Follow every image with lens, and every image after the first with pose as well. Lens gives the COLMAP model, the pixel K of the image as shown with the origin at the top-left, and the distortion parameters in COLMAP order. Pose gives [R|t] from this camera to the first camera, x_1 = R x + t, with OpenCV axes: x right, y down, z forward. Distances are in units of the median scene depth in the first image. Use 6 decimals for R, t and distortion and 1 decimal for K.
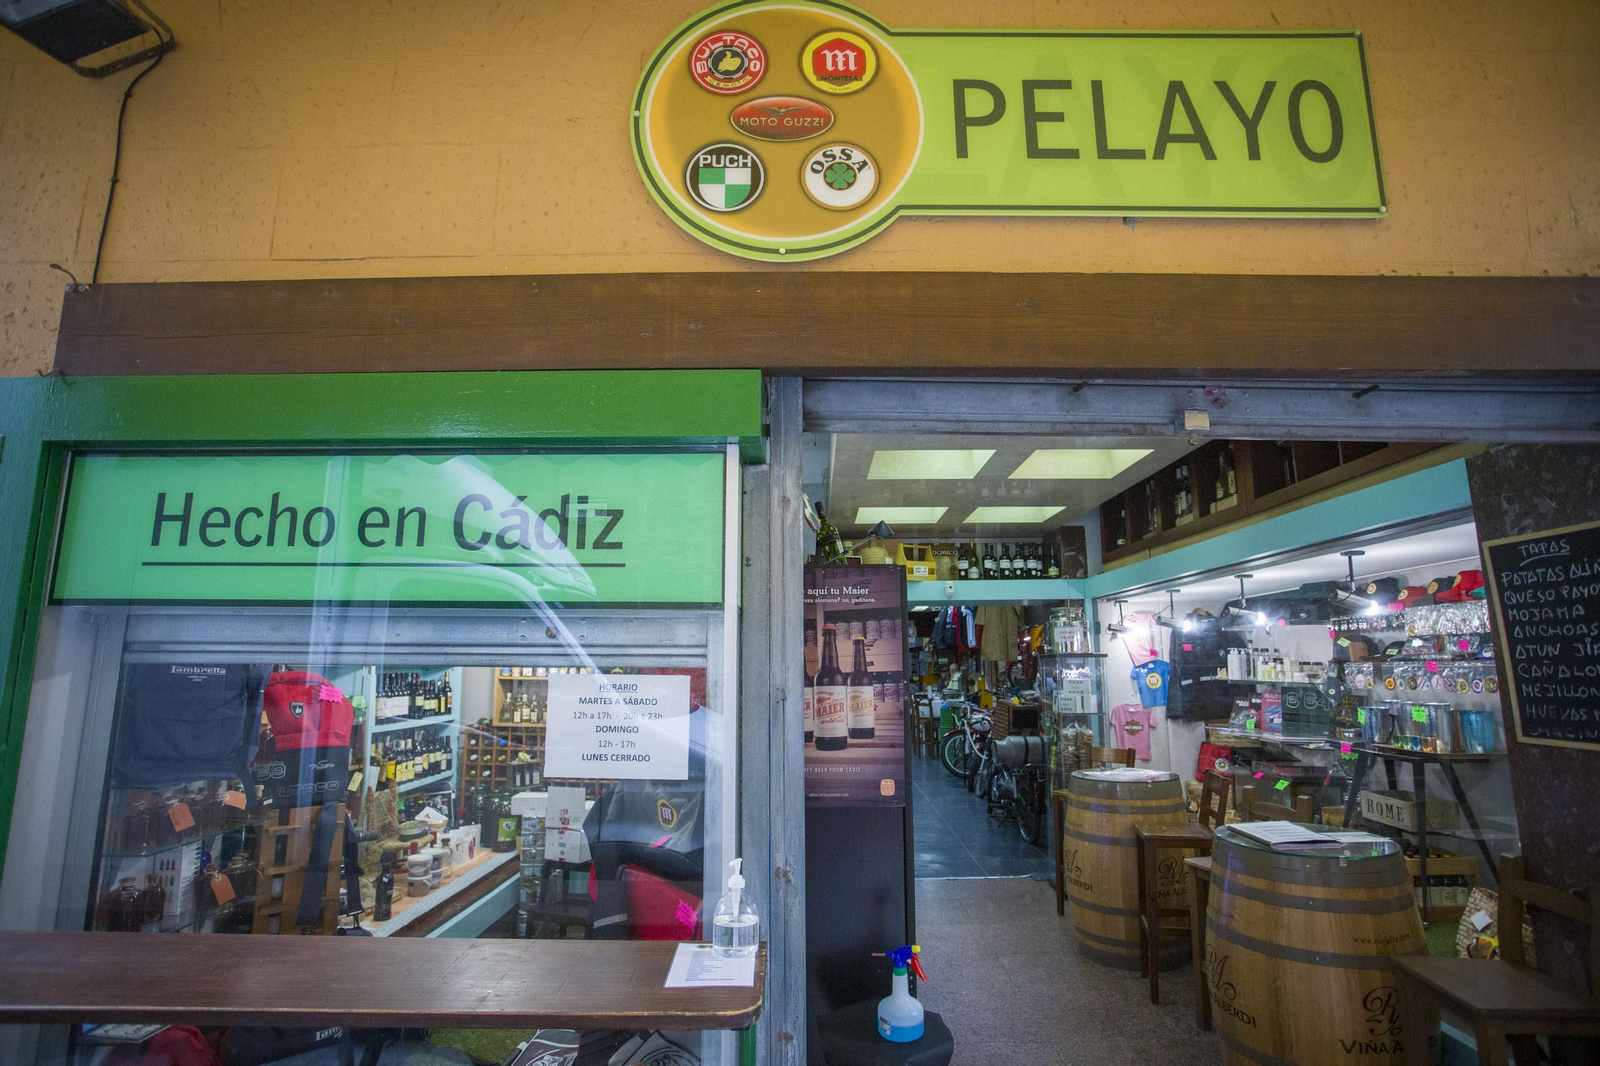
lens RADIAL K [[772.1, 0, 781.2], [0, 772.1, 561.6], [0, 0, 1]] dist [-0.070613, 0.018751]
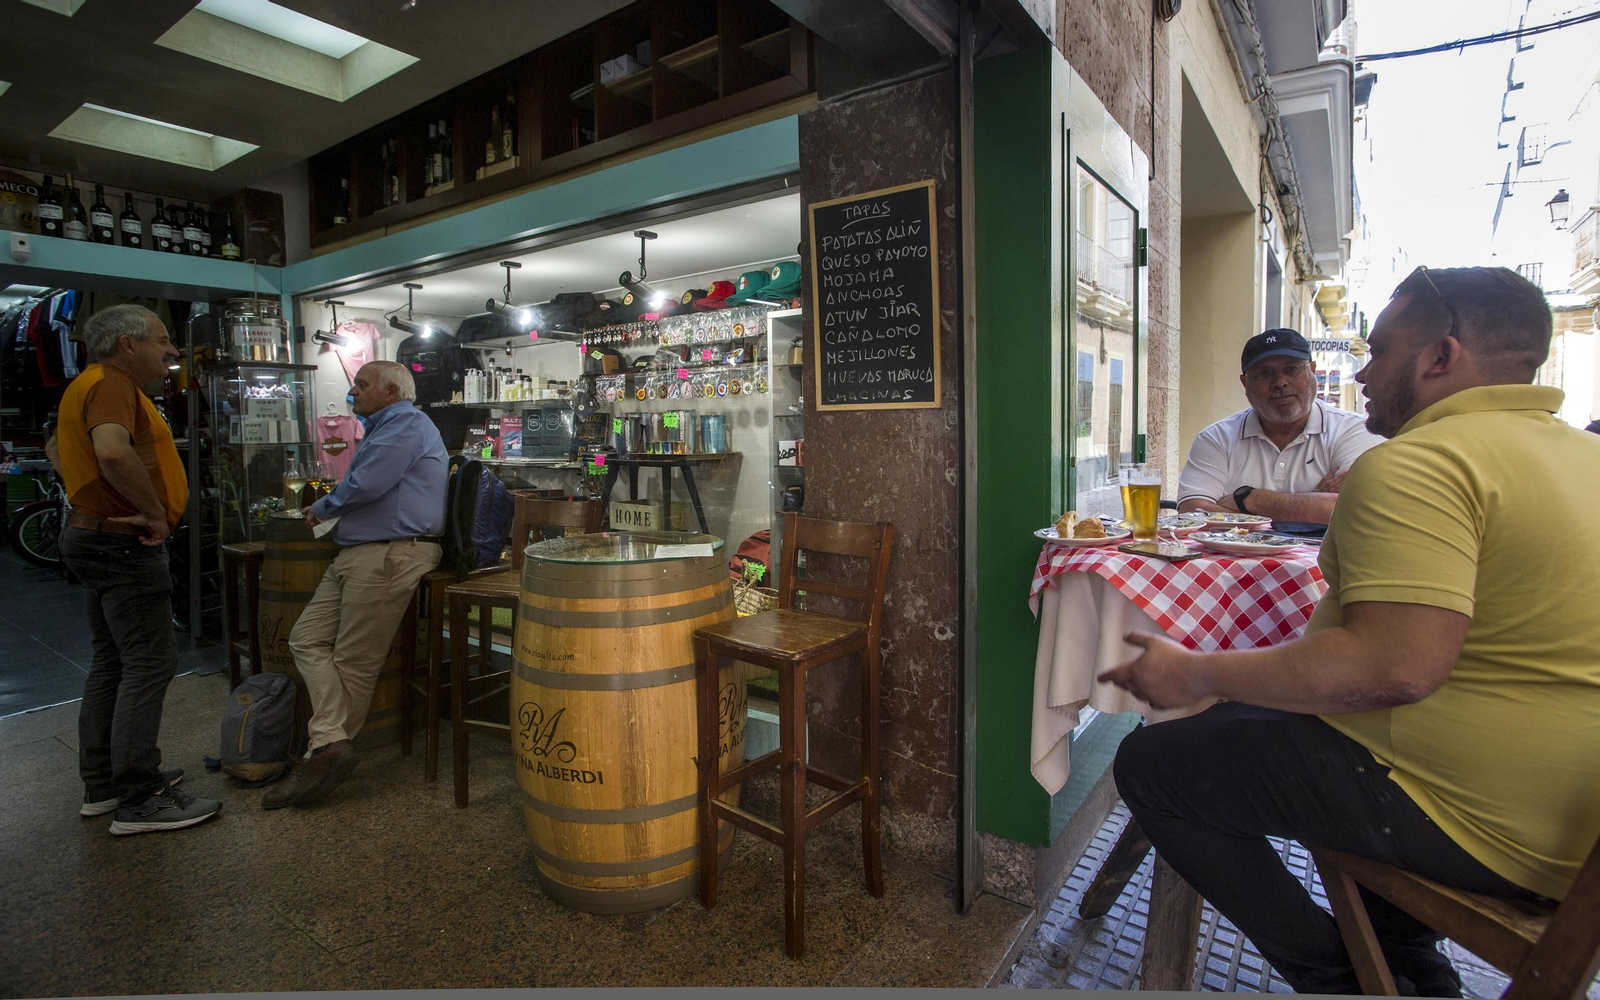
lens RADIAL K [[788.9, 0, 833.7], [0, 788.9, 453.9], [0, 0, 1]] dist [-0.040140, 0.026808]
pose [[0.524135, -0.043170, 0.850540, 0.097162], [-0.102996, 0.988171, 0.113625, 0.190151], [-0.845384, -0.147158, 0.513488, 0.435852]]
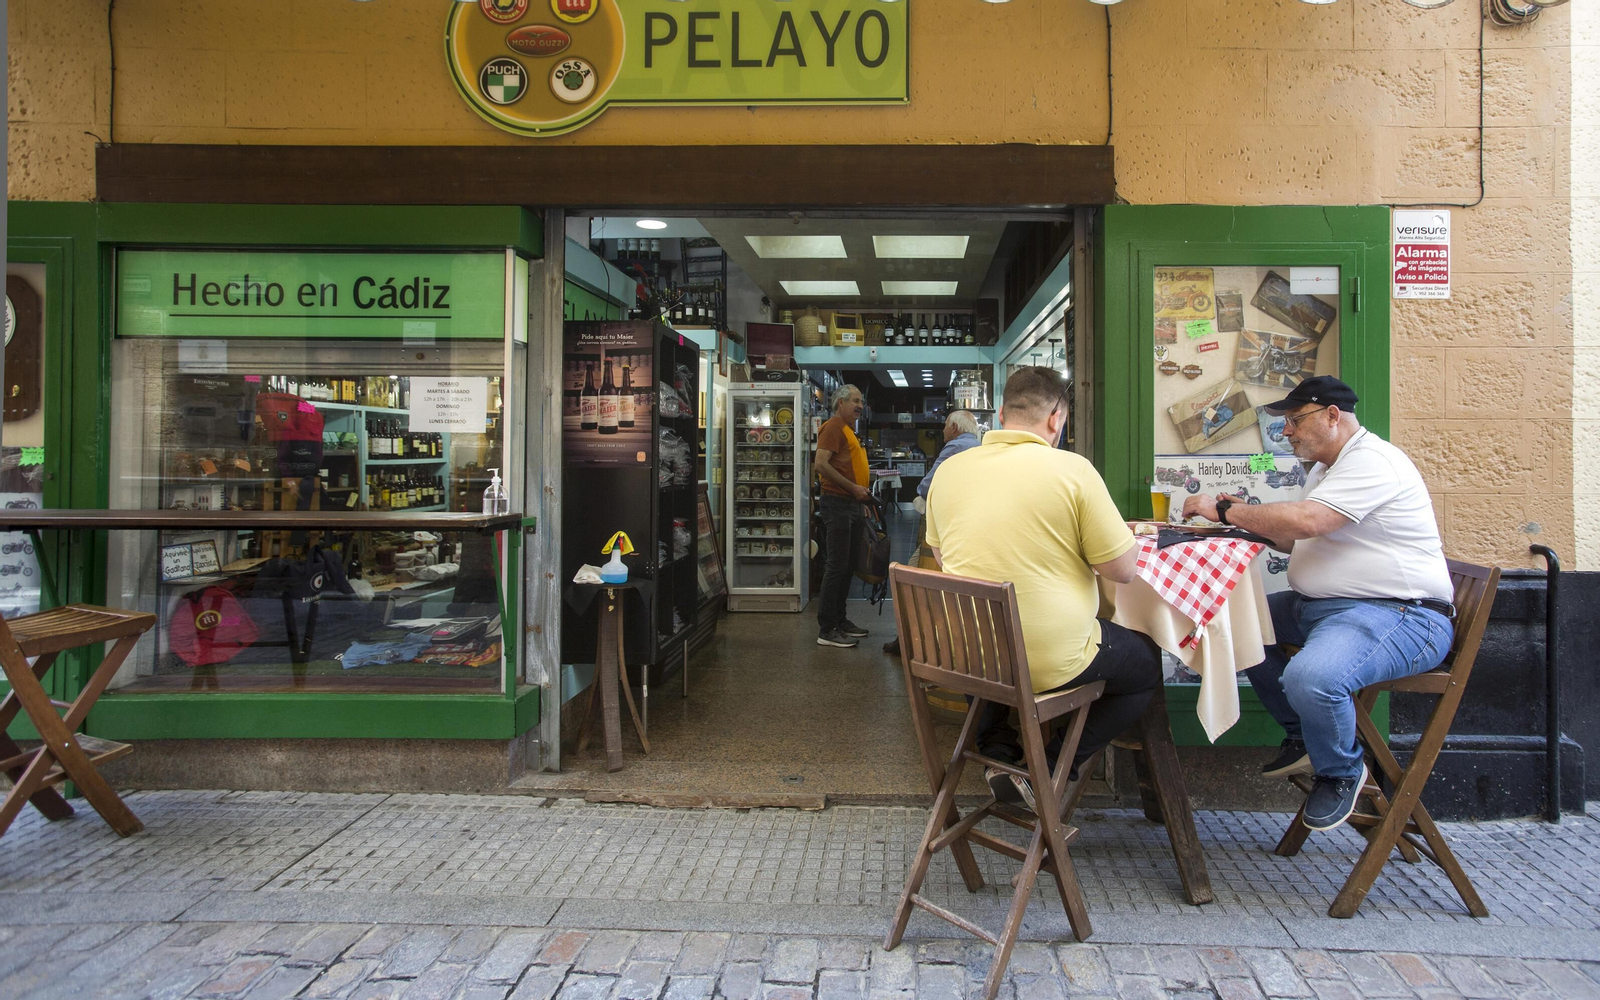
lens RADIAL K [[788.9, 0, 833.7], [0, 788.9, 453.9], [0, 0, 1]] dist [-0.040140, 0.026808]
pose [[0.999924, 0.005793, 0.010898, 0.455607], [-0.007351, 0.988832, 0.148855, 0.028095], [-0.009914, -0.148924, 0.988799, -0.582878]]
